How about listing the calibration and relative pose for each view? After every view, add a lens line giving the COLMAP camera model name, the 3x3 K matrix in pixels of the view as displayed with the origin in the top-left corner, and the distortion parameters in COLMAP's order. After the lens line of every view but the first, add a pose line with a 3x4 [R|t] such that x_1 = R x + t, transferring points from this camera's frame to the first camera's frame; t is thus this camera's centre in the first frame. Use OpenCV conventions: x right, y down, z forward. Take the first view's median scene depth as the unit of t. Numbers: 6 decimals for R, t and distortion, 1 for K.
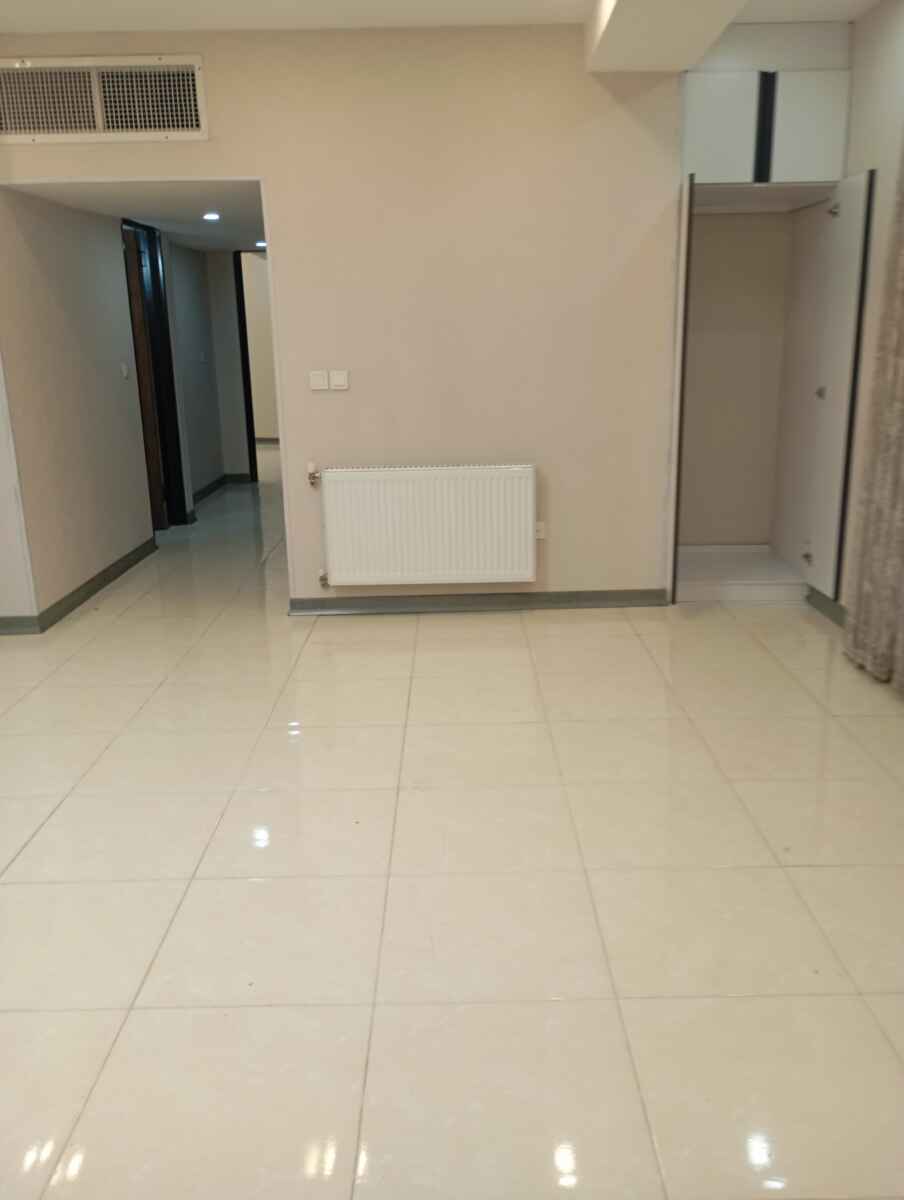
lens RADIAL K [[983.3, 0, 452.0], [0, 983.3, 600.0], [0, 0, 1]] dist [0.062823, -0.094090]
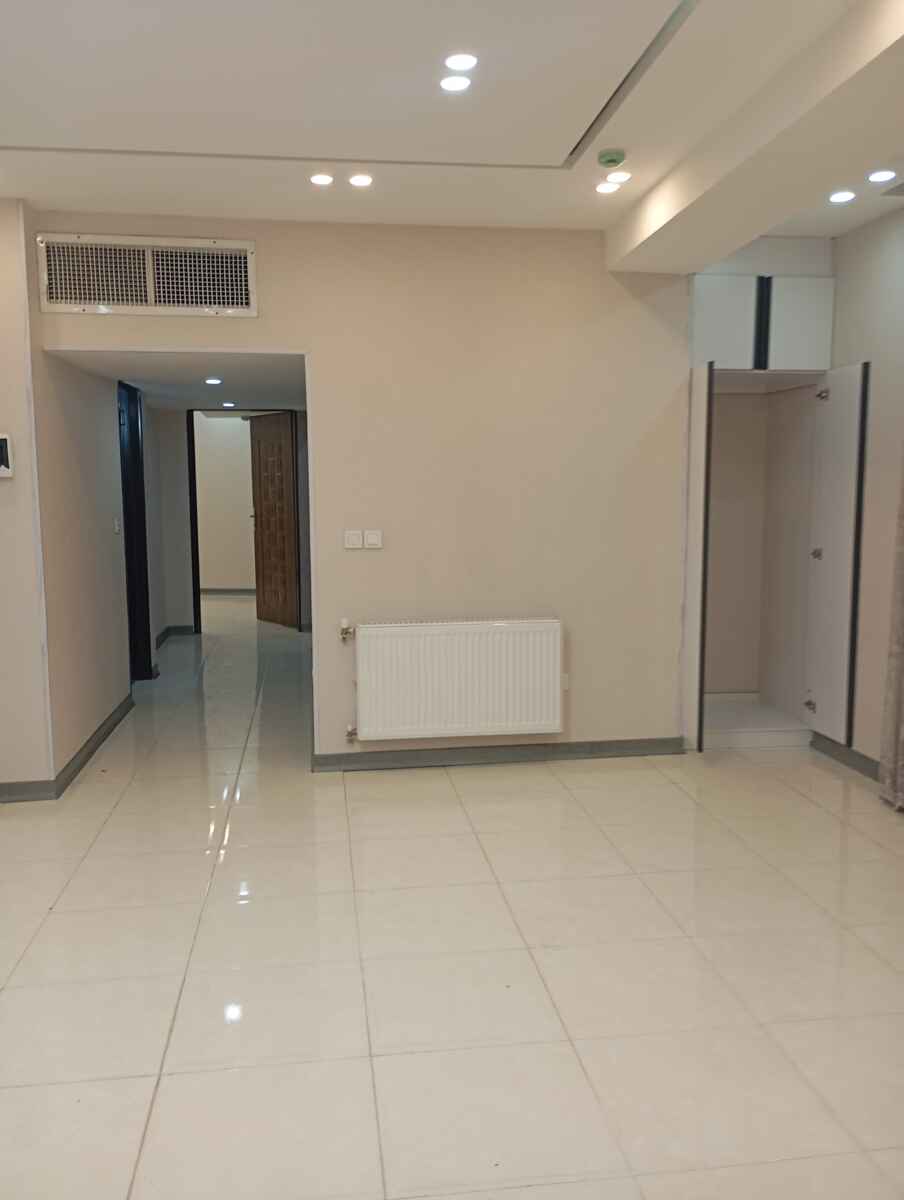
lens RADIAL K [[983.3, 0, 452.0], [0, 983.3, 600.0], [0, 0, 1]] dist [0.062823, -0.094090]
pose [[0.991637, -0.002599, 0.129031, -0.165484], [0.021592, 0.989046, -0.146019, -0.007840], [-0.127238, 0.147584, 0.980831, -0.010374]]
